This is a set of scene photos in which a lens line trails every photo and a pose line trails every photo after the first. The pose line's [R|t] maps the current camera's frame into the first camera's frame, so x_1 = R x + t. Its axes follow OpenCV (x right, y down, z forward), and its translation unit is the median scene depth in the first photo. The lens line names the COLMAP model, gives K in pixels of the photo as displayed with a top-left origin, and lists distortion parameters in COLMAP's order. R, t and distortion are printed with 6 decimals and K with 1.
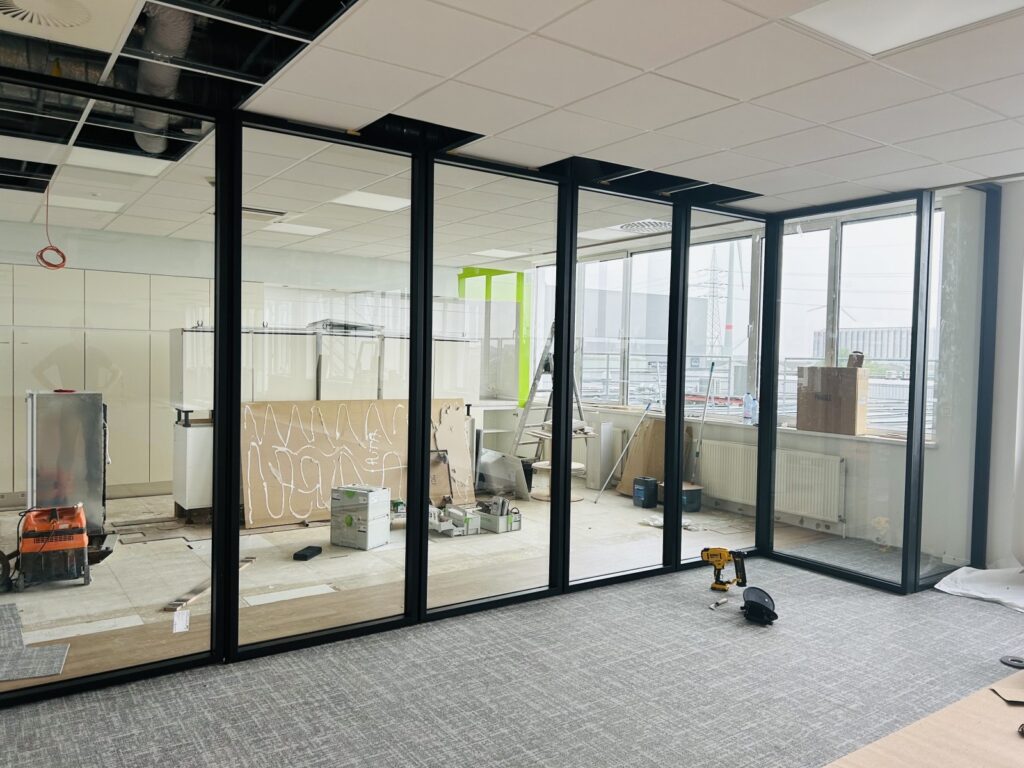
lens RADIAL K [[777.7, 0, 526.3], [0, 777.7, 384.2], [0, 0, 1]] dist [0.007706, 0.001820]
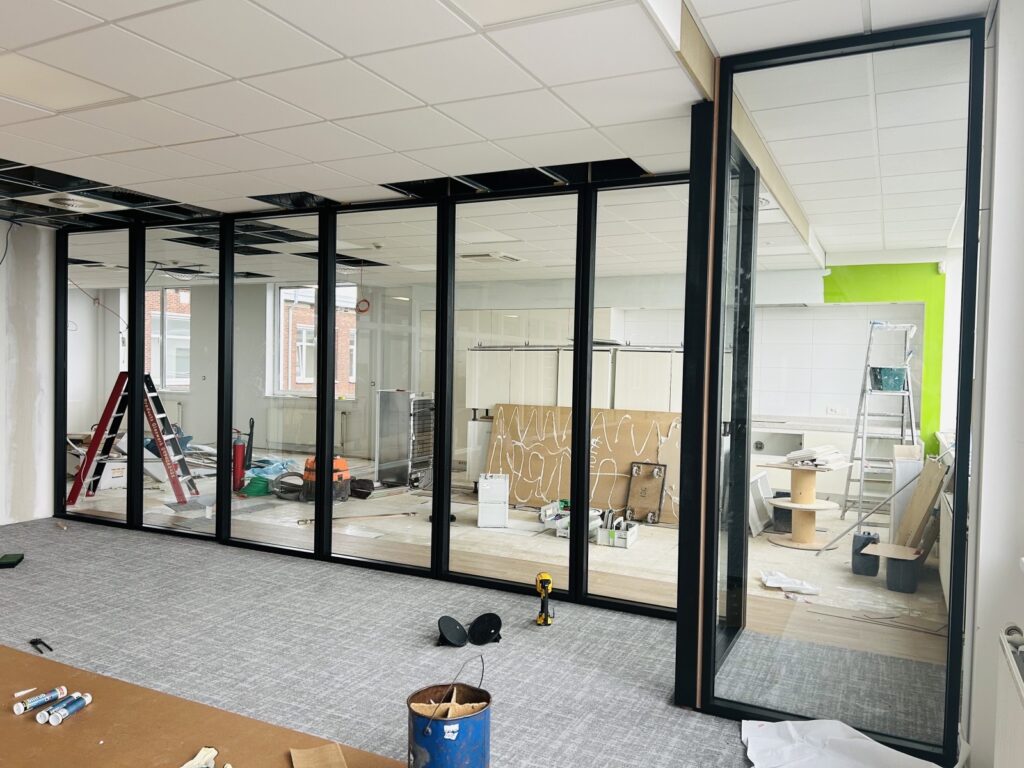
lens RADIAL K [[777.7, 0, 526.3], [0, 777.7, 384.2], [0, 0, 1]] dist [0.007706, 0.001820]
pose [[0.486088, 0.016885, -0.873747, 1.248399], [-0.041480, 0.999132, -0.003768, -0.012386], [0.872925, 0.038074, 0.486366, 0.646520]]
